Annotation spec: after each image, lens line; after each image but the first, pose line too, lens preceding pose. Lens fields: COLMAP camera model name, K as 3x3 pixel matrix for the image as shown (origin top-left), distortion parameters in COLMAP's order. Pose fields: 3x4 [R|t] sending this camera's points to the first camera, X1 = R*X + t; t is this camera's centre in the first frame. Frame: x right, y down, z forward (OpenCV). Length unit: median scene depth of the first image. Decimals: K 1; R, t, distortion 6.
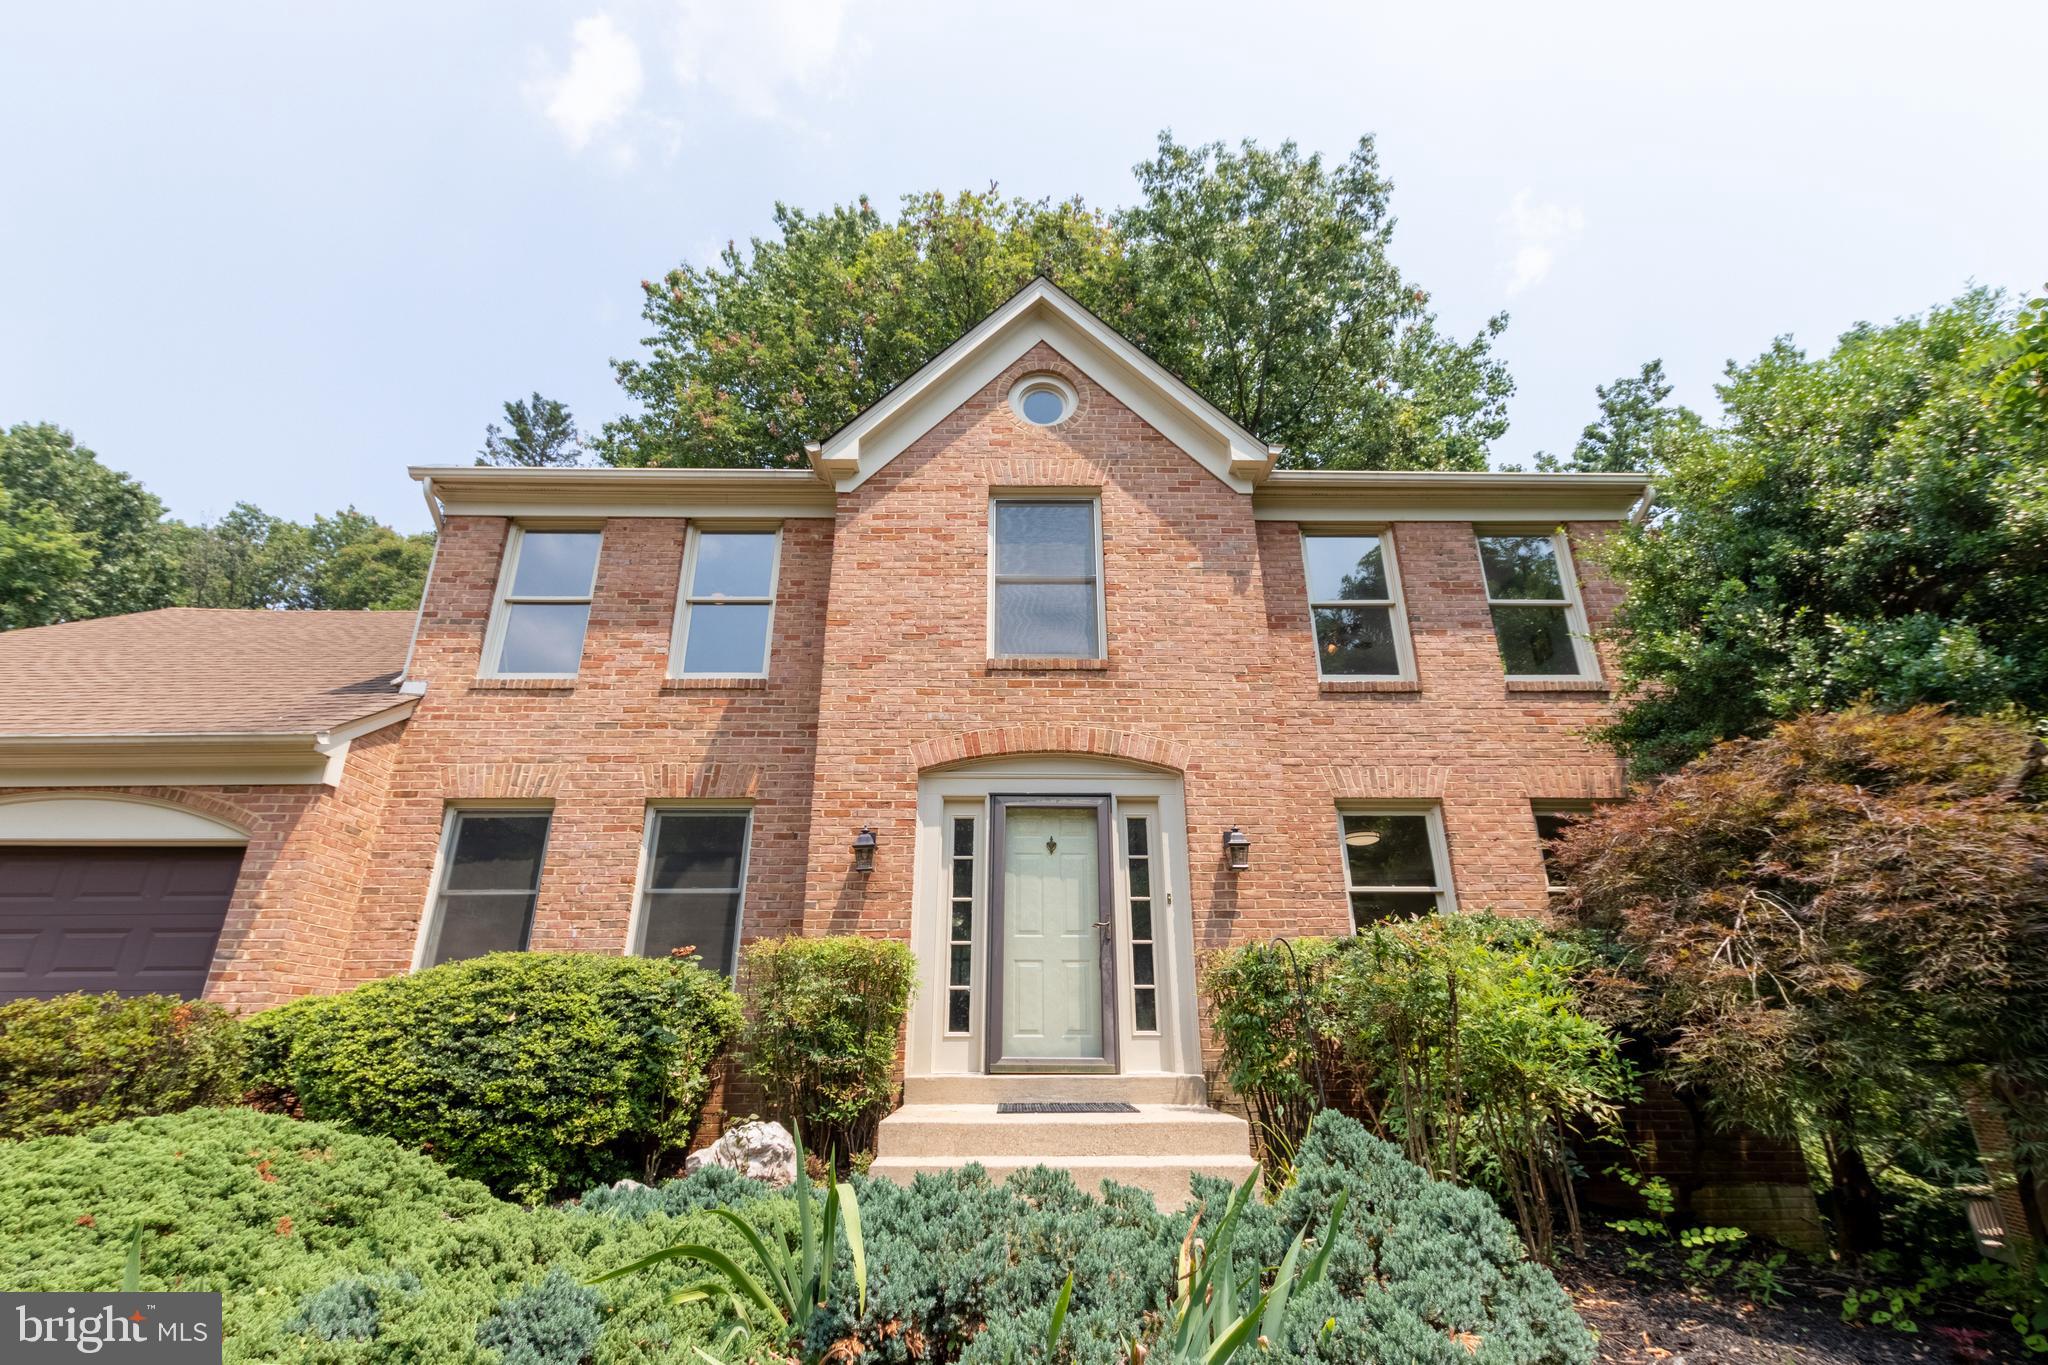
lens RADIAL K [[904.9, 0, 1024.0], [0, 904.9, 682.5], [0, 0, 1]] dist [0.003074, 0.000048]
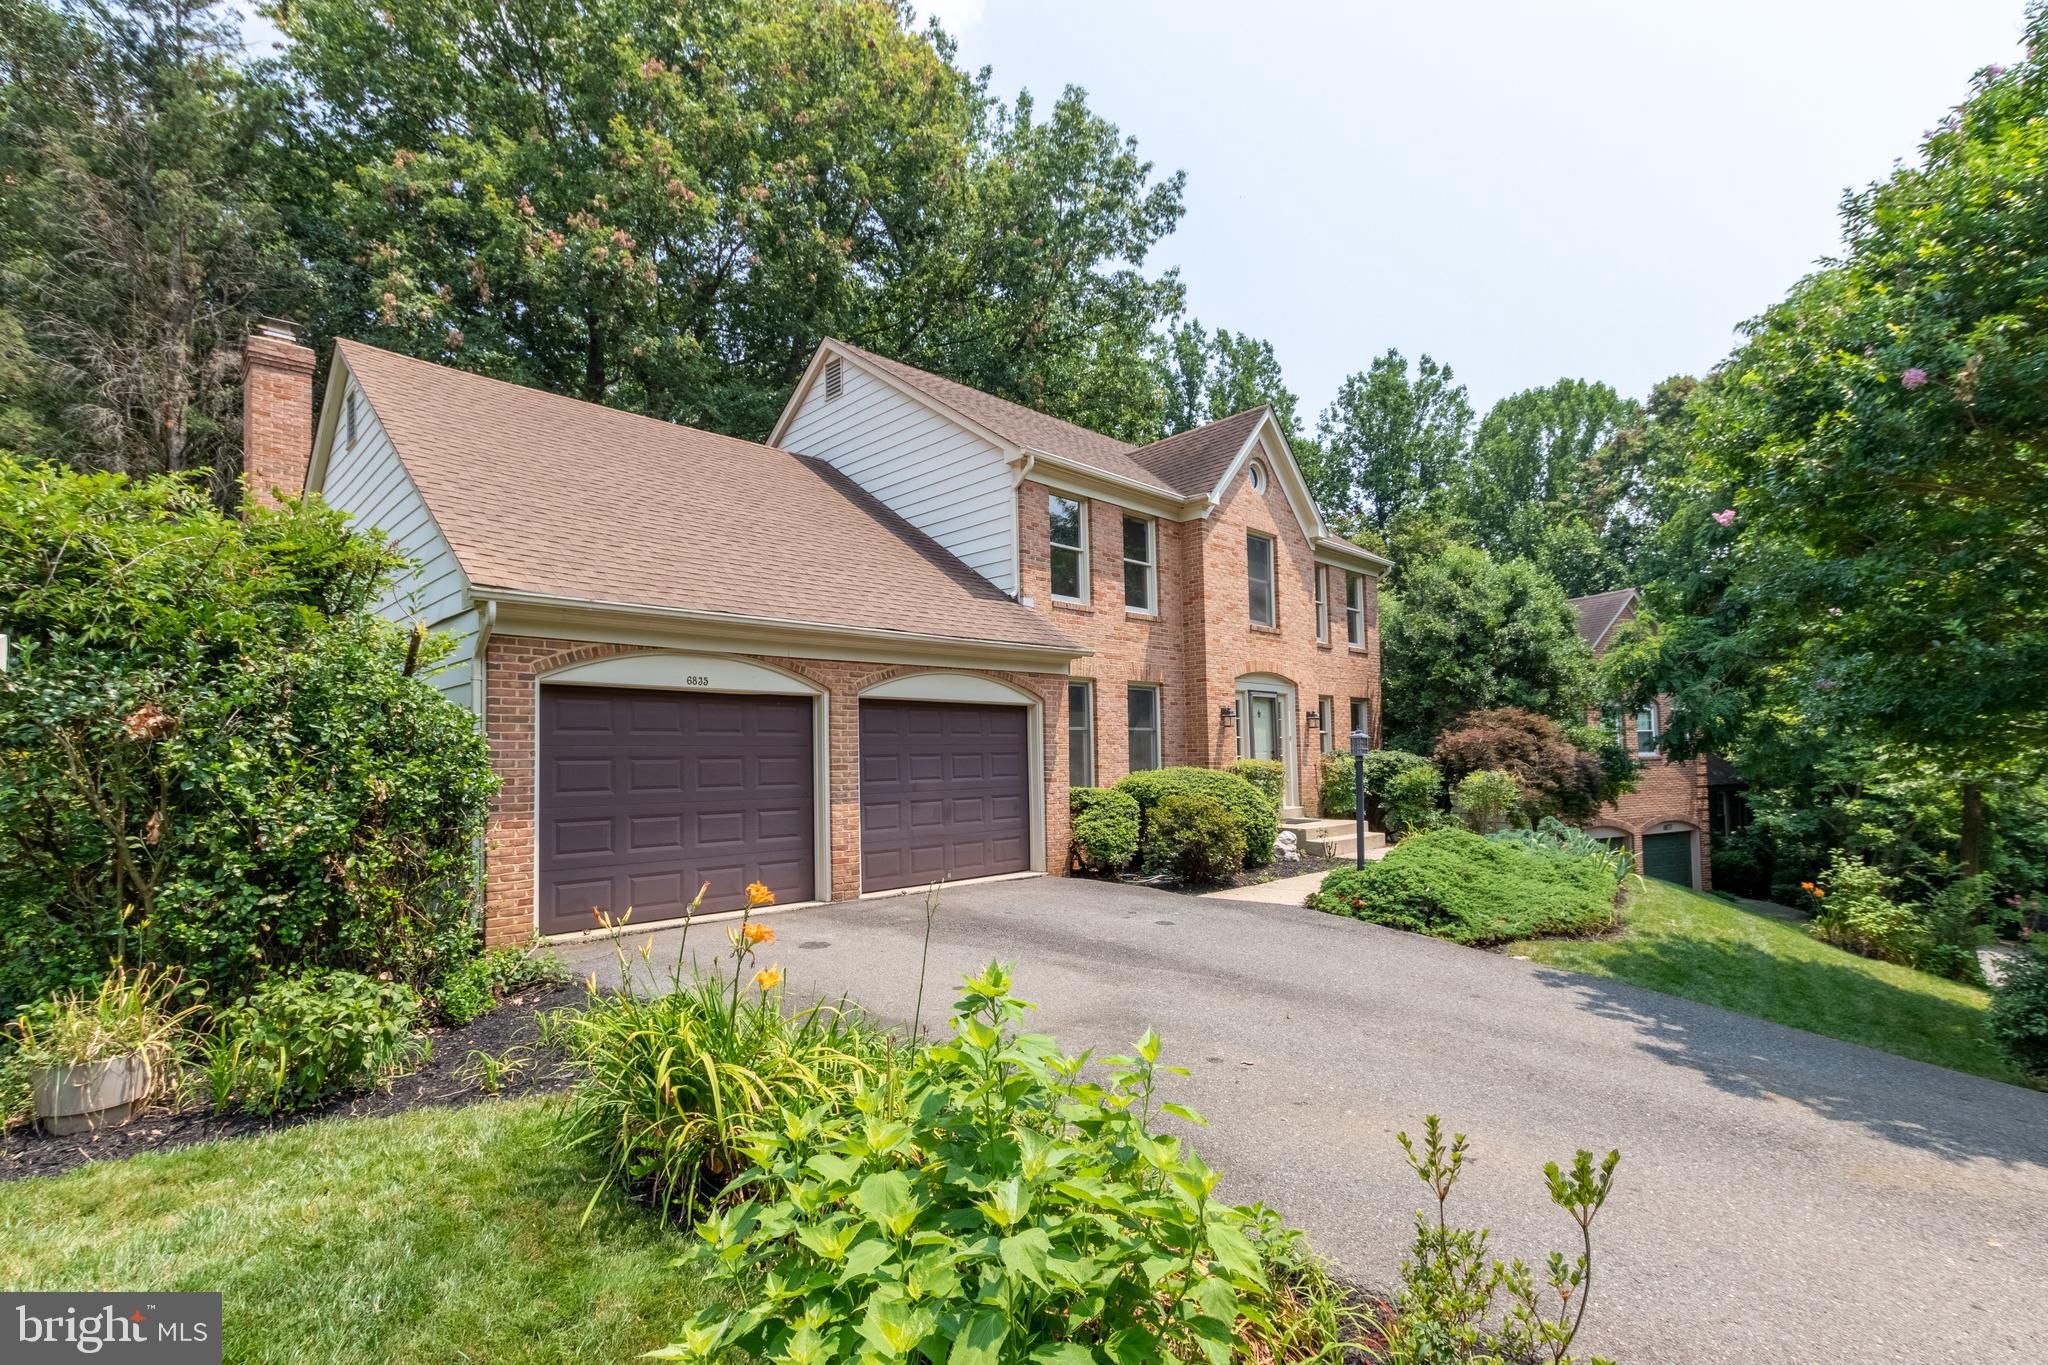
lens RADIAL K [[904.9, 0, 1024.0], [0, 904.9, 682.5], [0, 0, 1]] dist [0.003074, 0.000048]
pose [[0.730470, 0.050813, 0.681052, -1.881318], [-0.245883, 0.949921, 0.192851, -0.177015], [-0.637146, -0.308331, 0.706383, -0.176097]]
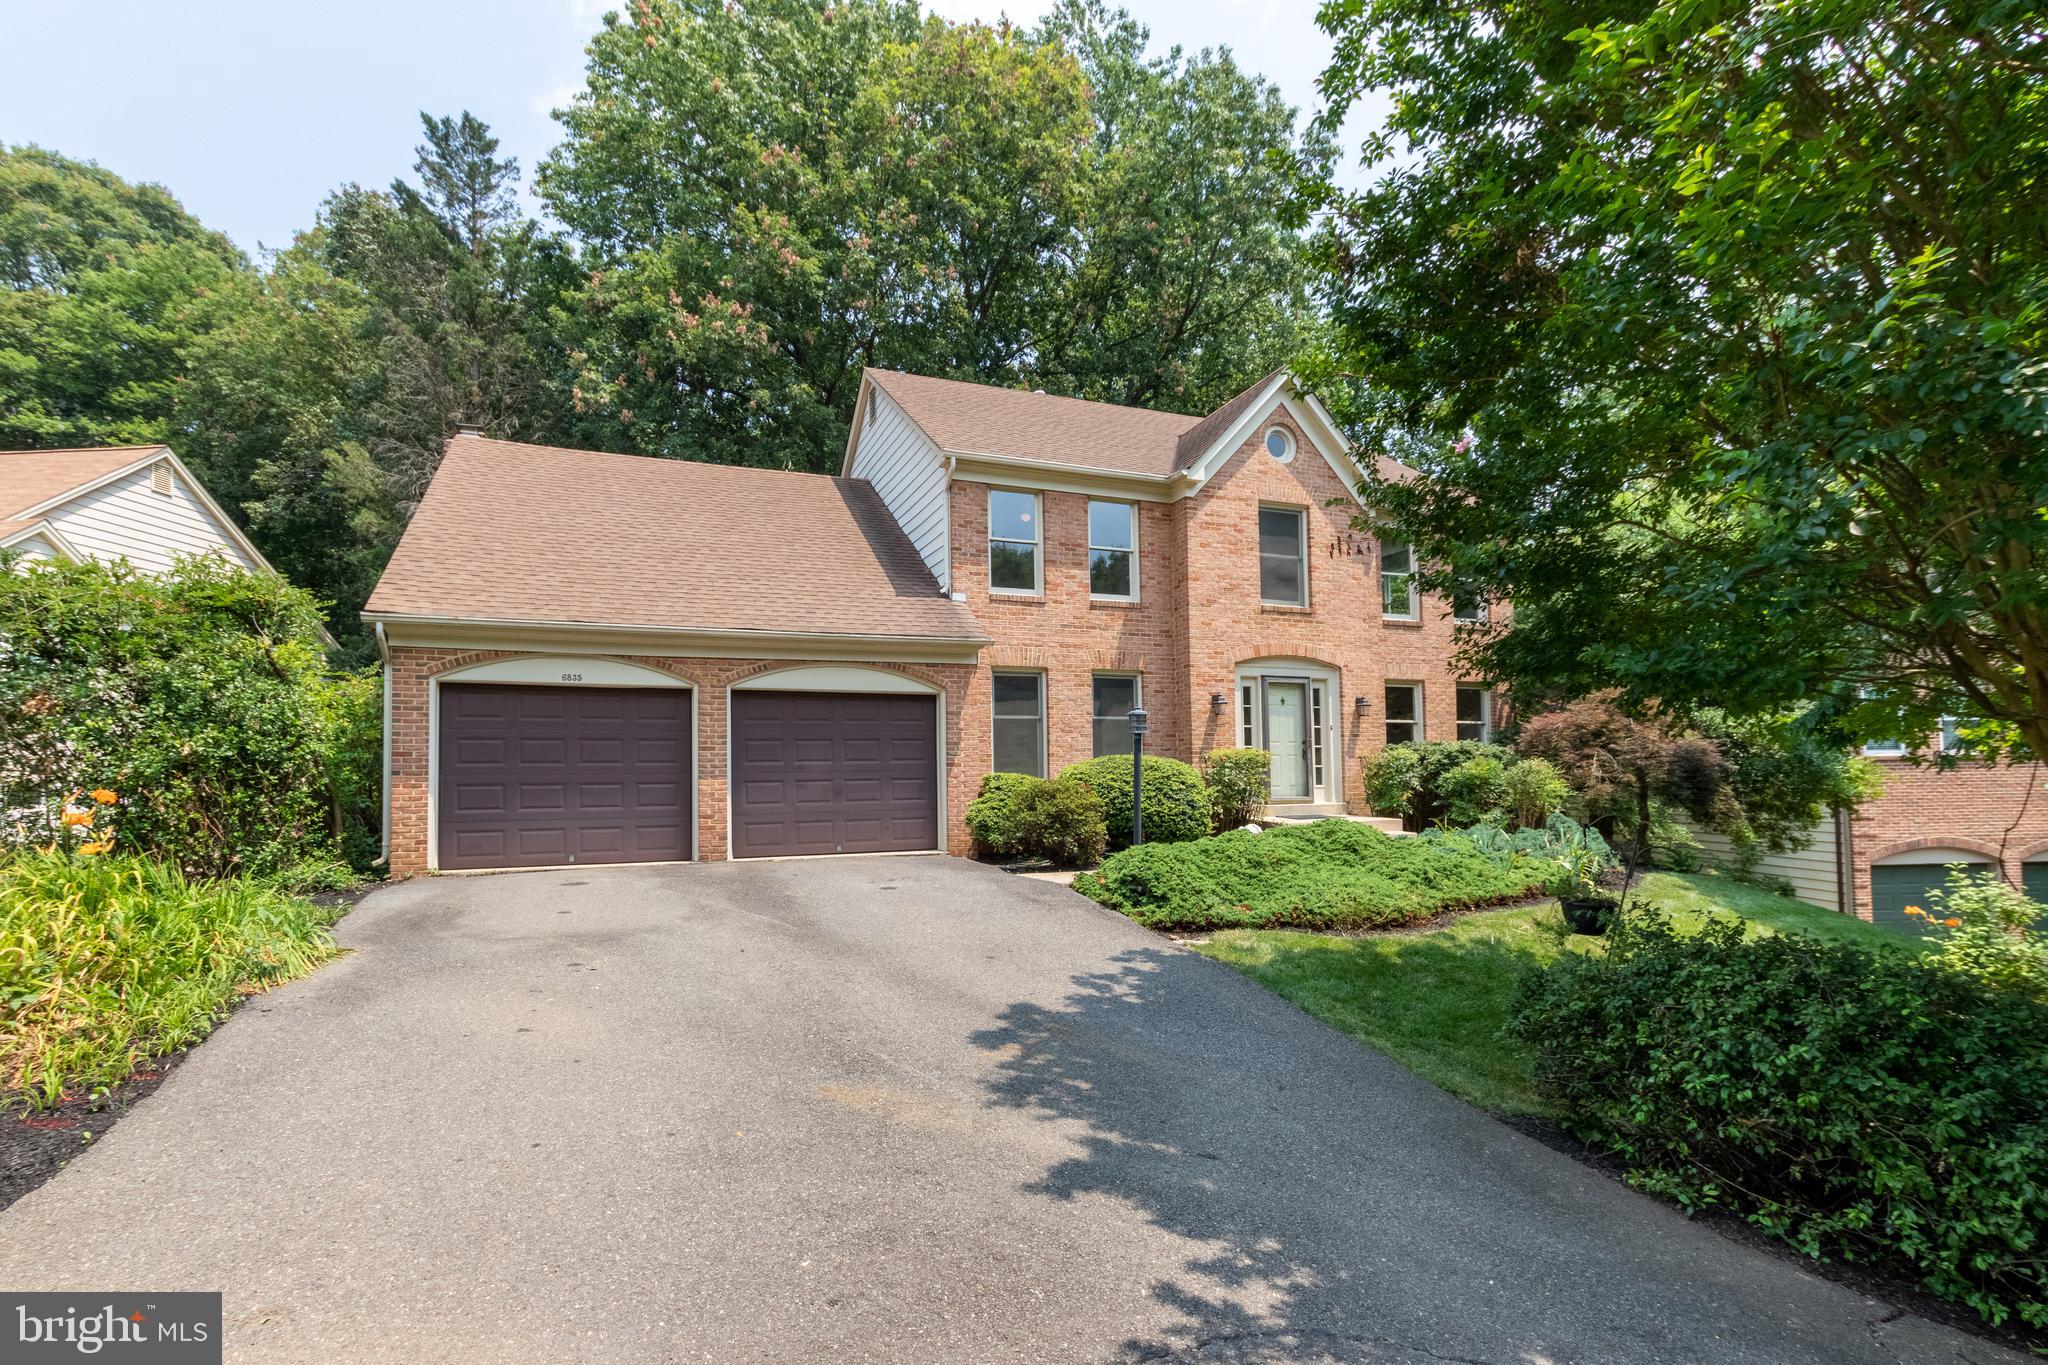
lens RADIAL K [[921.7, 0, 1015.1], [0, 921.7, 707.7], [0, 0, 1]] dist [0.004296, 0.000423]
pose [[0.934907, 0.019639, 0.354348, -1.259273], [-0.126904, 0.950949, 0.282118, -0.313761], [-0.331427, -0.308722, 0.891542, -0.657629]]
